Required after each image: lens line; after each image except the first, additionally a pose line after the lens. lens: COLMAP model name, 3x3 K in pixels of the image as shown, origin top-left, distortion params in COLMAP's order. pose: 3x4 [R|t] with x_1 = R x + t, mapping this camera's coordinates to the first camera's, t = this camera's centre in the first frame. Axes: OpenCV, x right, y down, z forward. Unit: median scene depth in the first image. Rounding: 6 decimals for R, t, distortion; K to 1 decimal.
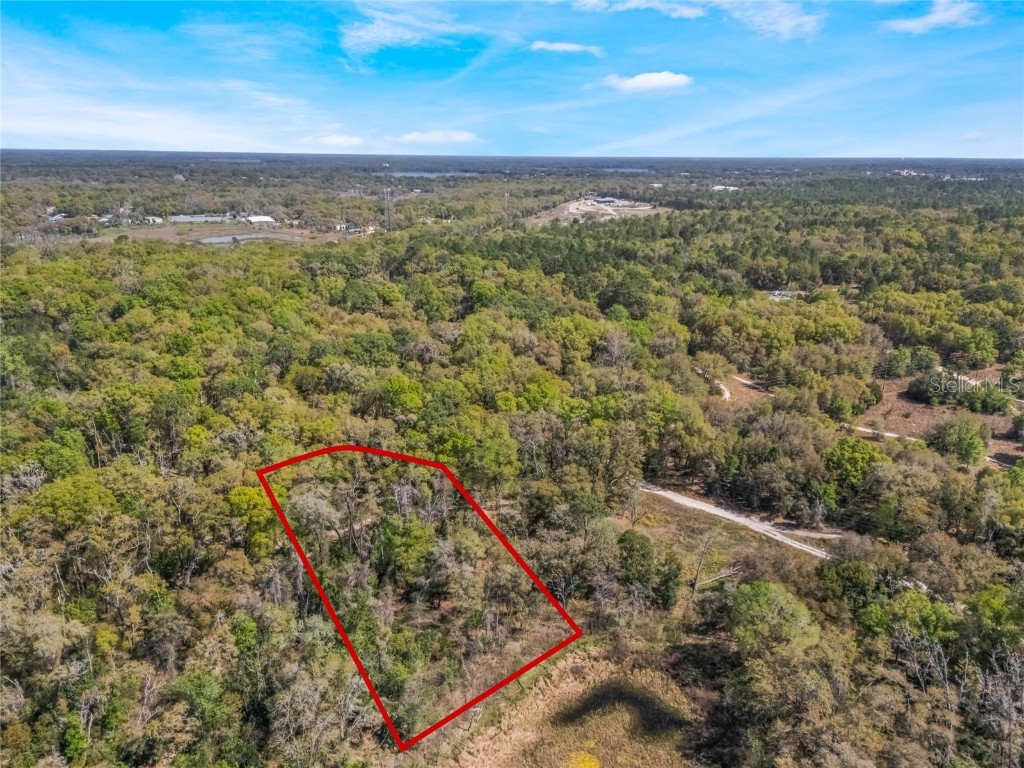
lens RADIAL K [[751.9, 0, 512.0], [0, 751.9, 384.0], [0, 0, 1]] dist [0.078855, -0.063748]
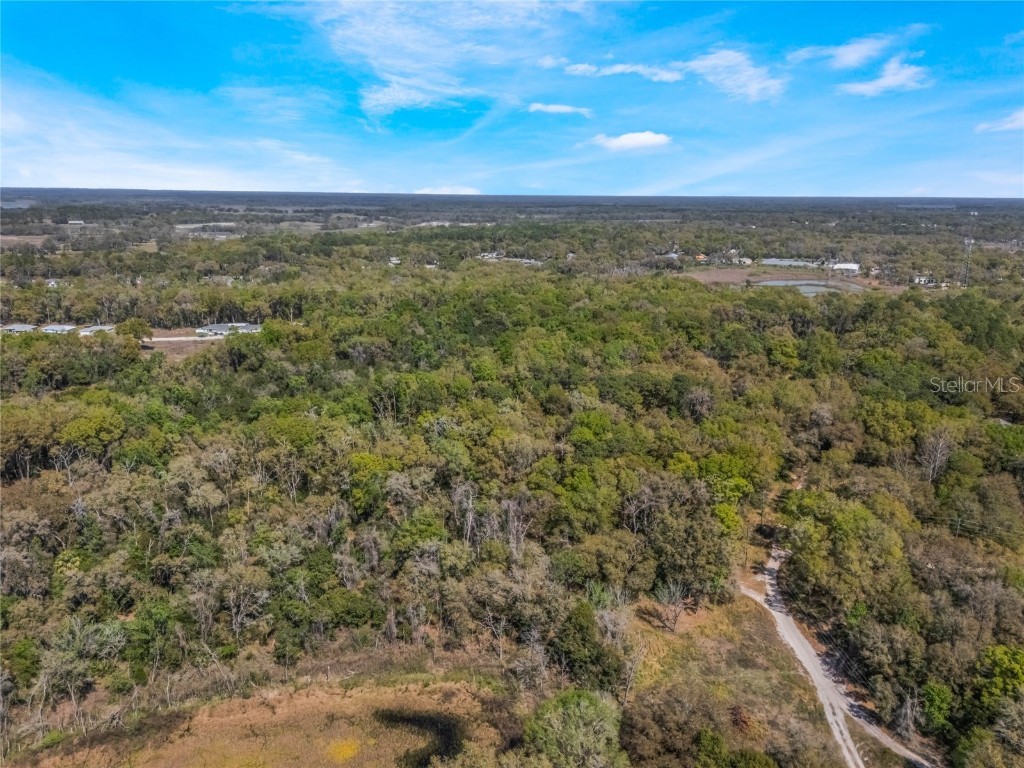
lens RADIAL K [[751.9, 0, 512.0], [0, 751.9, 384.0], [0, 0, 1]] dist [0.078855, -0.063748]
pose [[0.666692, 0.183929, -0.722282, 0.436546], [-0.223749, 0.973765, 0.041441, -0.054703], [0.710956, 0.133981, 0.690356, 0.148519]]
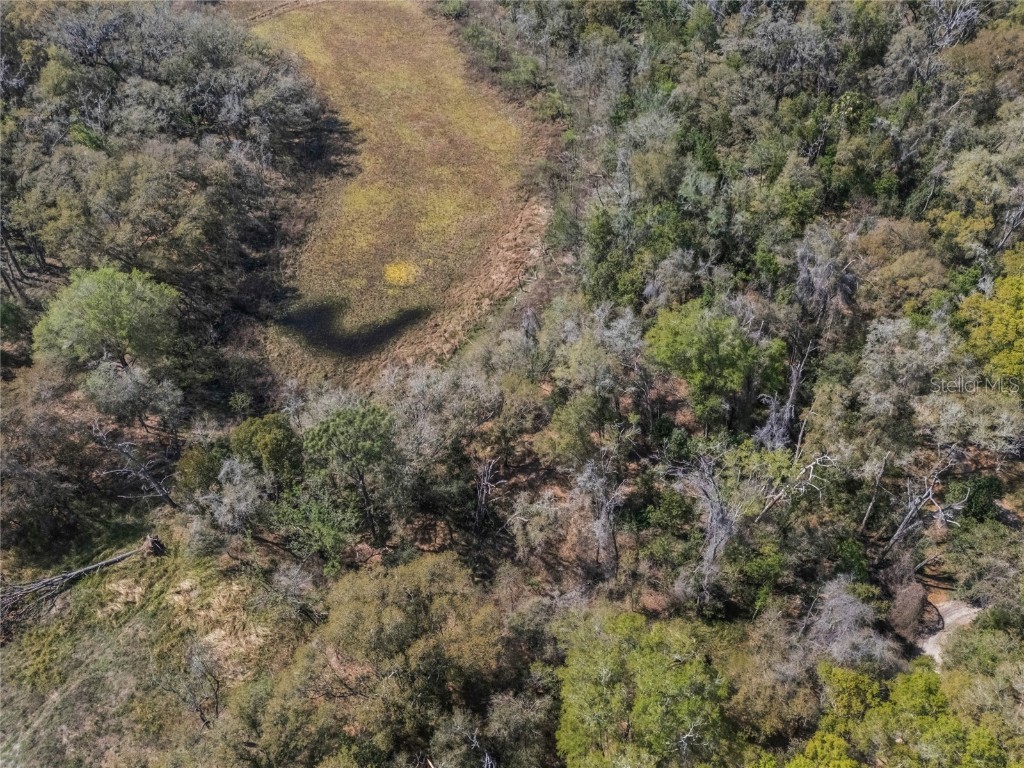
lens RADIAL K [[776.7, 0, 512.0], [0, 776.7, 384.0], [0, 0, 1]] dist [0.069372, -0.059283]
pose [[-0.990266, 0.075278, -0.117076, 0.035972], [-0.069255, 0.463143, 0.883574, -0.159501], [0.120736, 0.883081, -0.453421, 0.728362]]
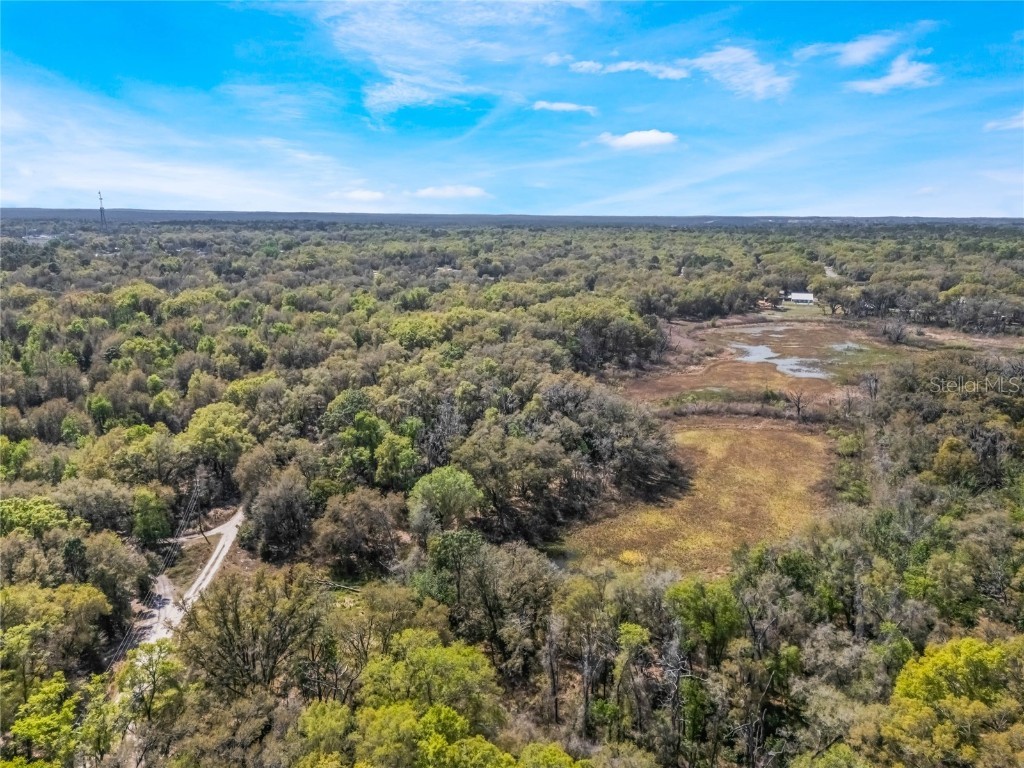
lens RADIAL K [[756.4, 0, 510.8], [0, 756.4, 378.9], [0, 0, 1]] dist [0.071107, -0.057370]
pose [[-0.790732, -0.145185, 0.594696, -0.228991], [0.165766, 0.884391, 0.436318, -0.191441], [-0.589291, 0.443591, -0.675250, 0.865260]]
